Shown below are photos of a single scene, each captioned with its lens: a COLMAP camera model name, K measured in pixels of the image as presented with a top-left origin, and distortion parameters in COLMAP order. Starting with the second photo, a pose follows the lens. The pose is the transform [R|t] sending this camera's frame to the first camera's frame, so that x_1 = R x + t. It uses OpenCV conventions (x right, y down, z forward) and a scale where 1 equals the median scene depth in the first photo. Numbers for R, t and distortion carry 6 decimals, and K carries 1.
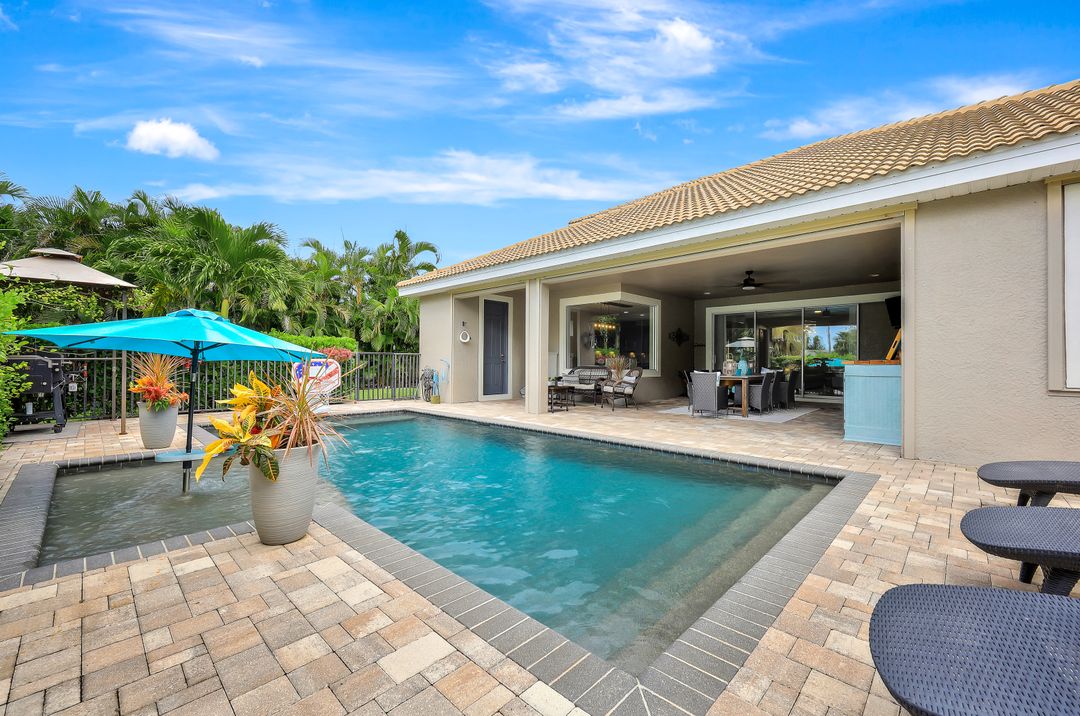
lens RADIAL K [[436.3, 0, 537.8], [0, 436.3, 356.3], [0, 0, 1]] dist [-0.000384, -0.000030]
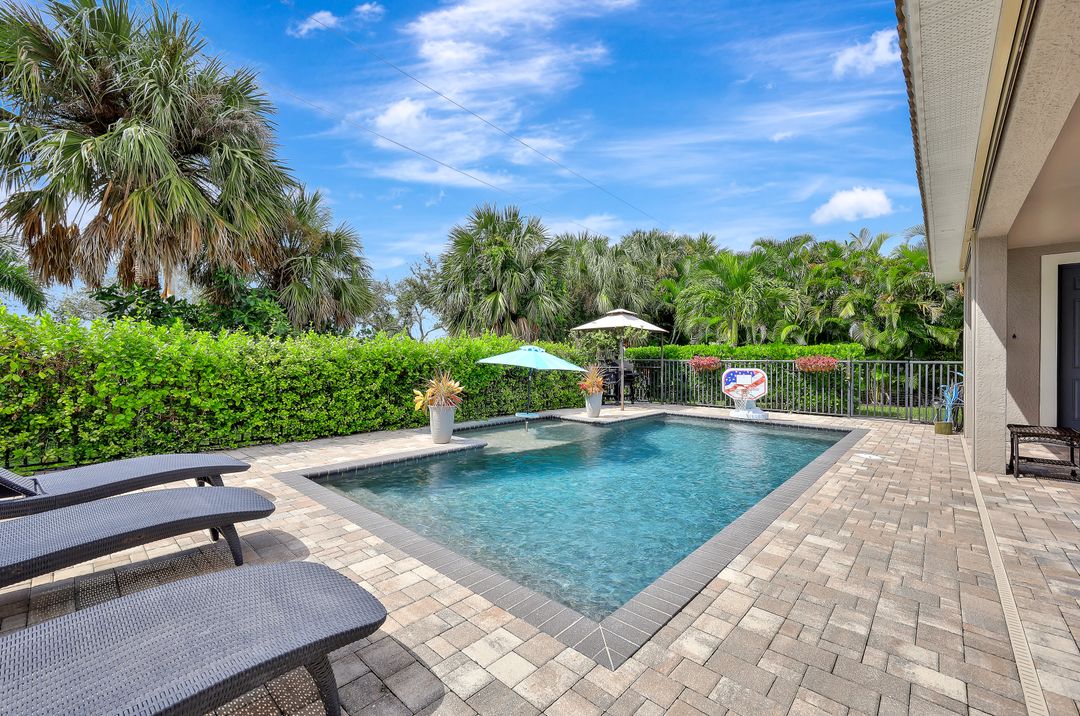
lens RADIAL K [[436.3, 0, 537.8], [0, 436.3, 356.3], [0, 0, 1]] dist [-0.000384, -0.000030]
pose [[0.028755, -0.015582, -0.999465, 0.583181], [0.005283, 0.999867, -0.015437, -0.010067], [0.999573, -0.004837, 0.028834, 0.445245]]
